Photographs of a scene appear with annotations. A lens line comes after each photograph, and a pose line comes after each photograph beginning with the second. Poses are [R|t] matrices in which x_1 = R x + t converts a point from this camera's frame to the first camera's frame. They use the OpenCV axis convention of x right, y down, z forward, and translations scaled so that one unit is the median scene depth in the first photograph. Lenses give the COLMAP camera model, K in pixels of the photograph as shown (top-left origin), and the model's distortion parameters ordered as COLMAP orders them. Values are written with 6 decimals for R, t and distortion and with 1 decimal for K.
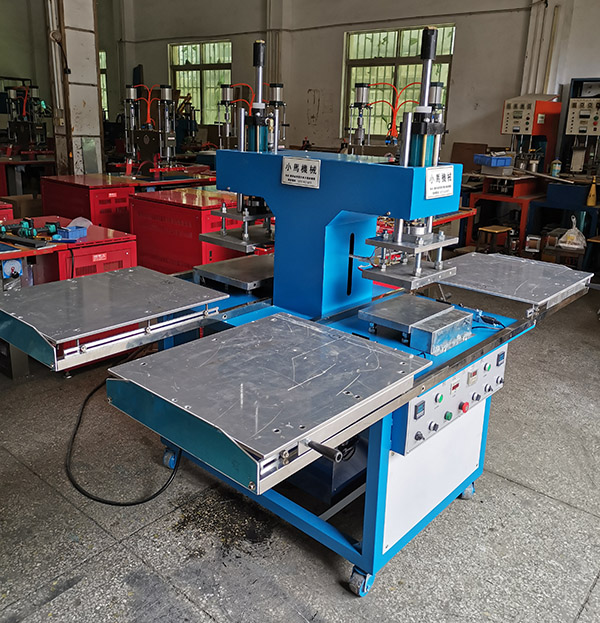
lens RADIAL K [[603.0, 0, 300.7], [0, 603.0, 270.9], [0, 0, 1]] dist [0.054075, -0.008095]
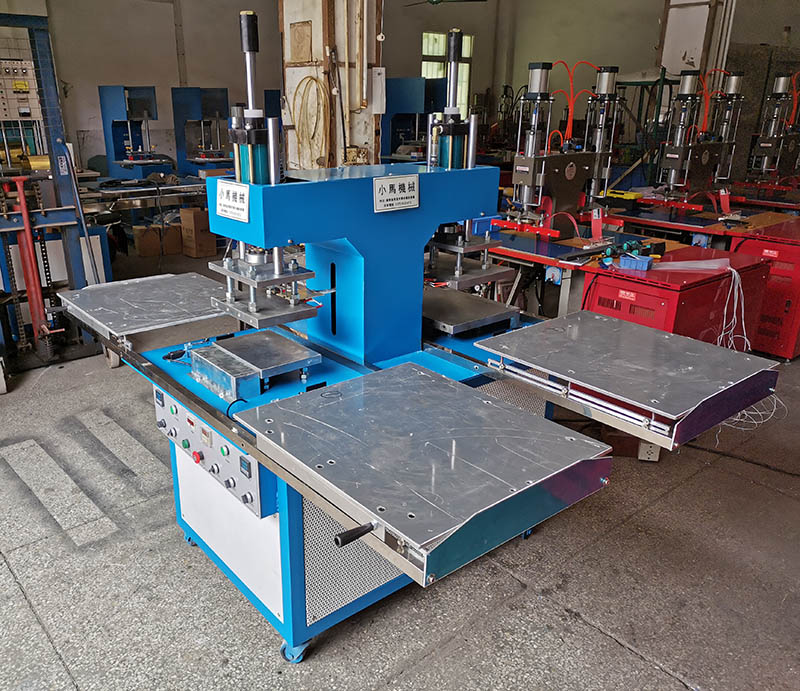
lens RADIAL K [[698.0, 0, 361.9], [0, 698.0, 346.0], [0, 0, 1]] dist [0.040847, 0.002267]
pose [[-0.181275, 0.296925, -0.937537, 0.669848], [-0.253982, 0.906855, 0.336315, -0.192112], [0.950070, 0.299083, -0.088977, 0.750907]]
